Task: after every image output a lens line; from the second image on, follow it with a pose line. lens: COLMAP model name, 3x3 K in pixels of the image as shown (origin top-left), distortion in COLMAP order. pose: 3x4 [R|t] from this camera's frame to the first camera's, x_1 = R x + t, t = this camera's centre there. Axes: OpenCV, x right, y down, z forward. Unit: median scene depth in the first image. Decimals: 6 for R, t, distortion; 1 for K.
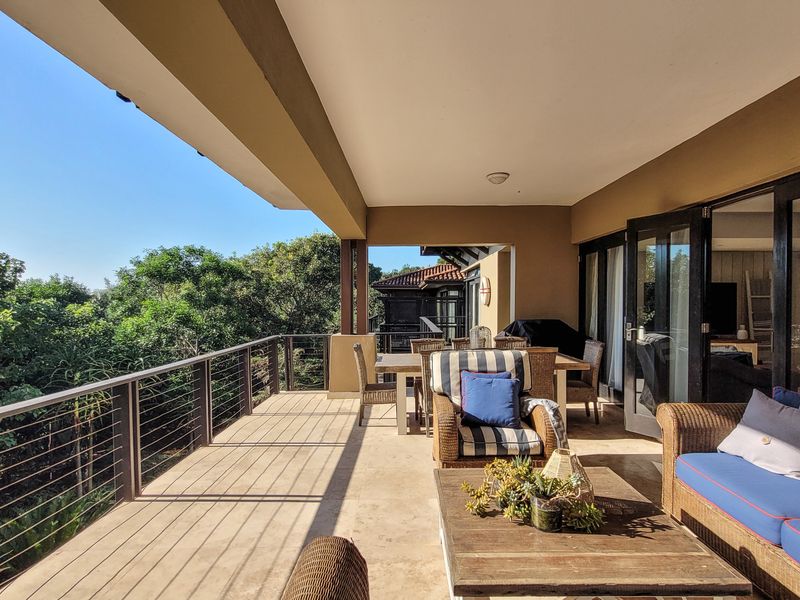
lens RADIAL K [[403.6, 0, 401.5], [0, 403.6, 314.4], [0, 0, 1]] dist [0.012536, -0.000049]
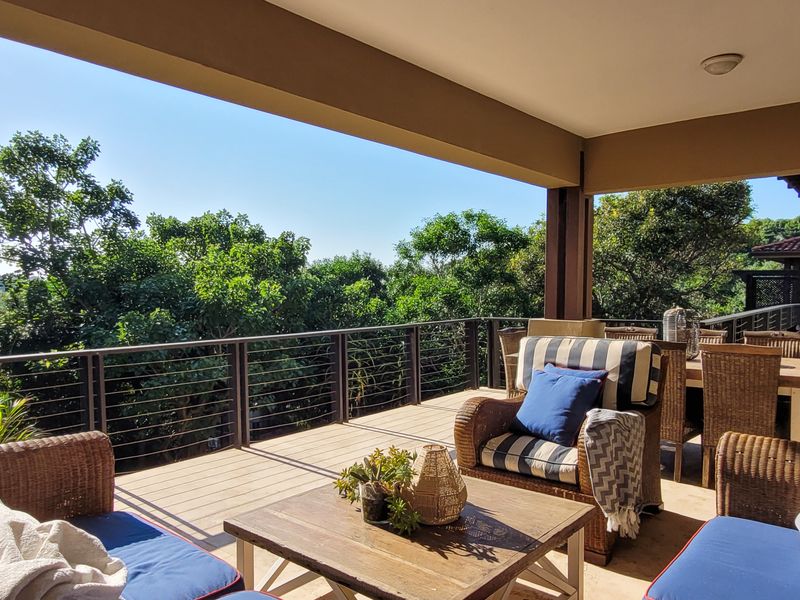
lens RADIAL K [[569.7, 0, 399.0], [0, 569.7, 314.6], [0, 0, 1]] dist [0.004789, 0.000457]
pose [[0.784761, 0.037100, -0.618687, 0.401801], [-0.019350, 0.999187, 0.035373, 0.015452], [0.619496, -0.015787, 0.784841, 0.028559]]
